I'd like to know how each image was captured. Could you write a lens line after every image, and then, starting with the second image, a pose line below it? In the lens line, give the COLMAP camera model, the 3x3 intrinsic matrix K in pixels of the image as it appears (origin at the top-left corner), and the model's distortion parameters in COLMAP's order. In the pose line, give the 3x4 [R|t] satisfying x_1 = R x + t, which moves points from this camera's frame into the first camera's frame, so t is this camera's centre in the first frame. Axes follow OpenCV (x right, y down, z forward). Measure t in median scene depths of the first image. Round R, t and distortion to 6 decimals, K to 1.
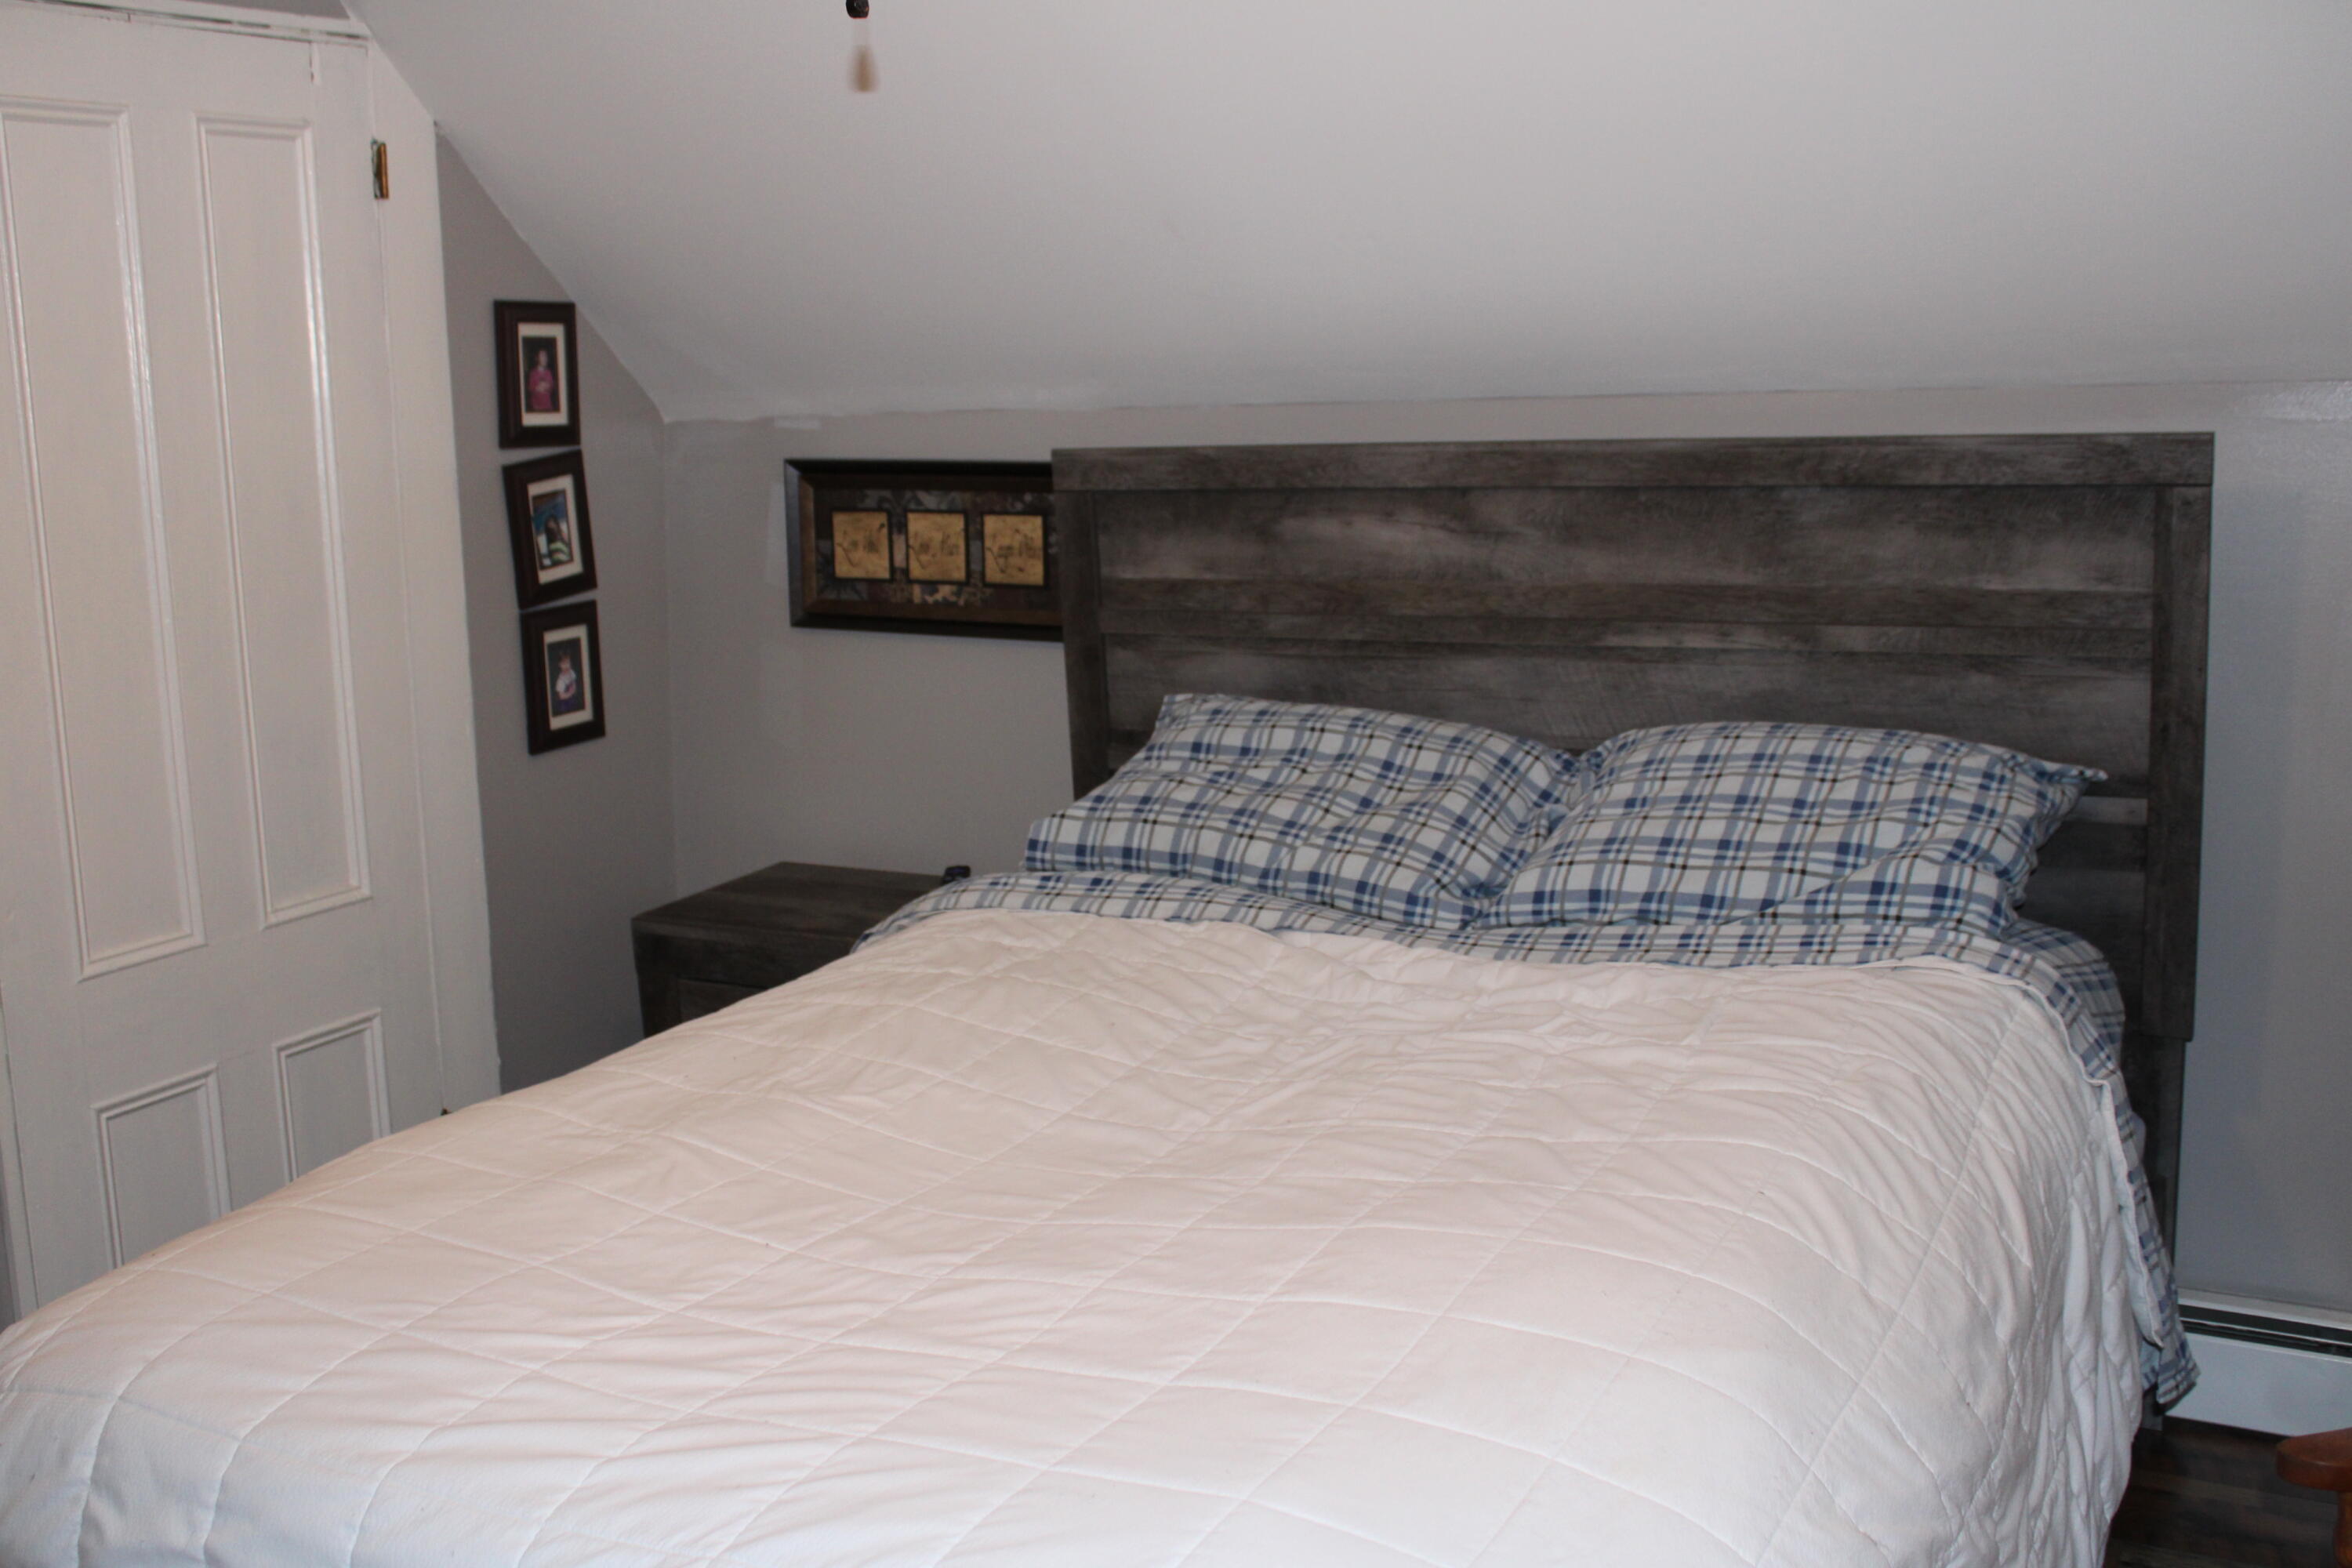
lens RADIAL K [[2362.6, 0, 1175.2], [0, 2362.6, 777.6], [0, 0, 1]] dist [-0.131976, 0.156188]
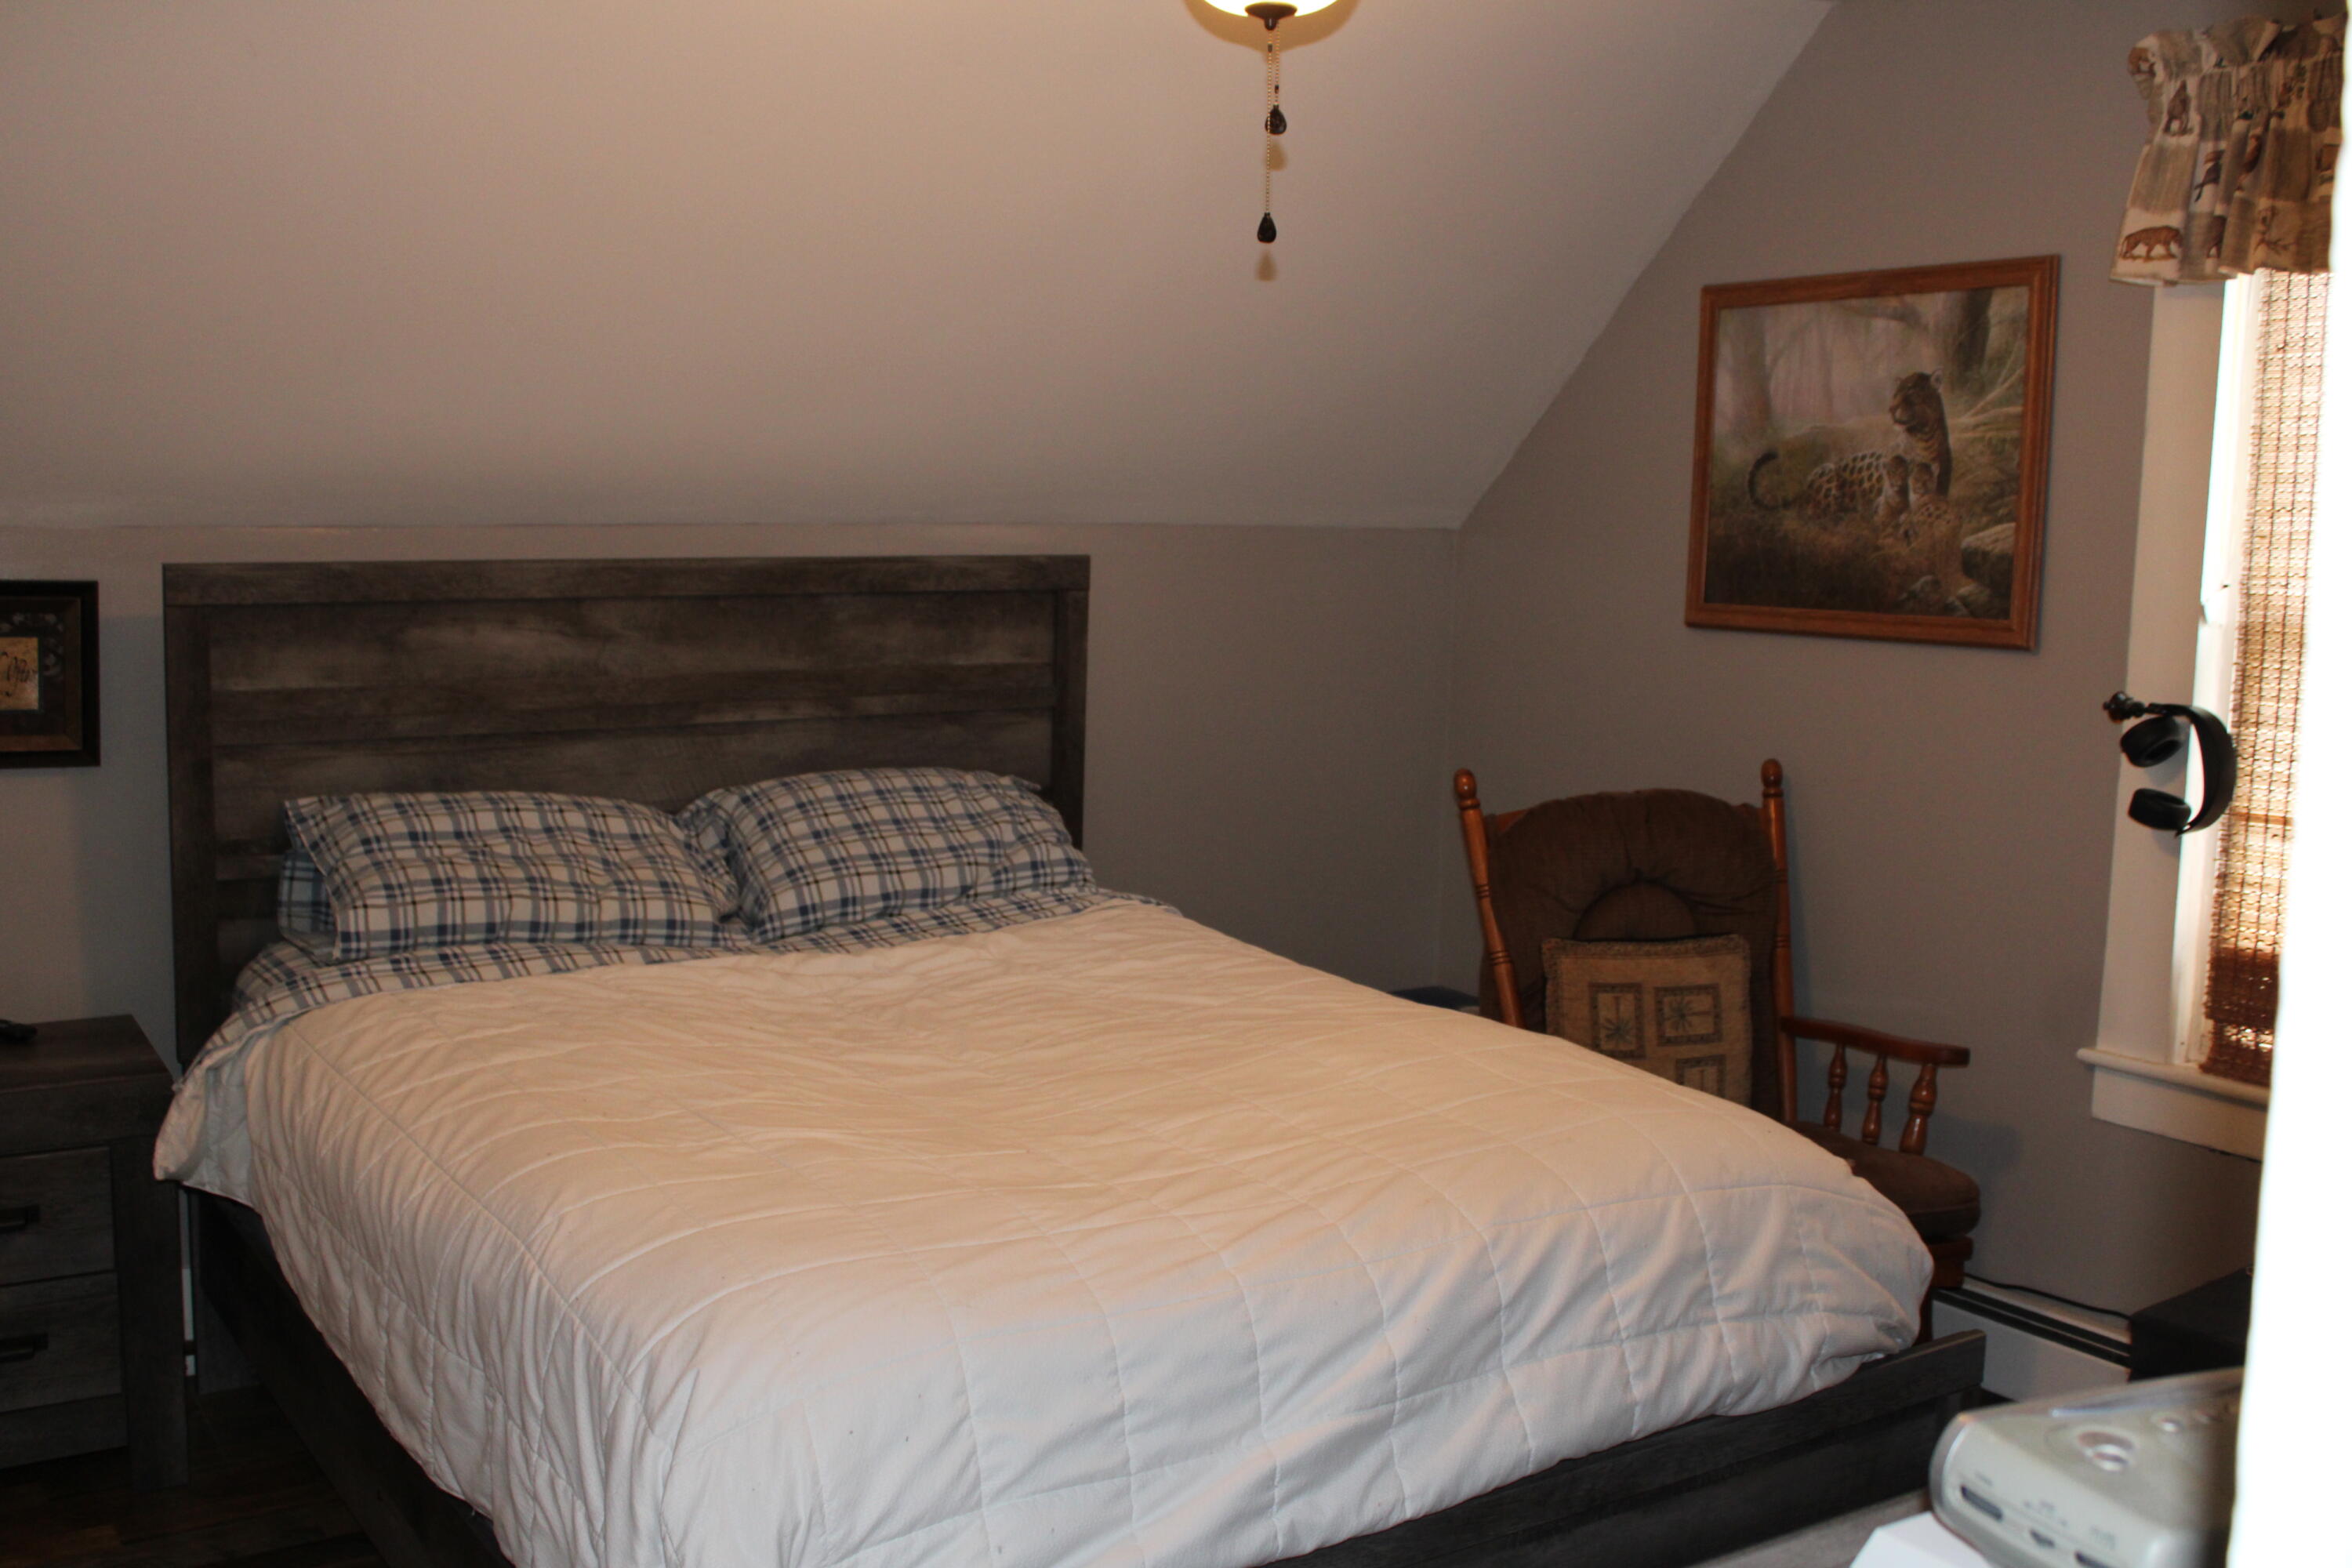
lens RADIAL K [[2362.6, 0, 1175.2], [0, 2362.6, 777.6], [0, 0, 1]] dist [-0.131976, 0.156188]
pose [[0.487815, -0.059058, 0.870947, -0.770892], [0.123658, 0.992323, -0.001973, 0.006000], [-0.864144, 0.108662, 0.491373, 0.172130]]
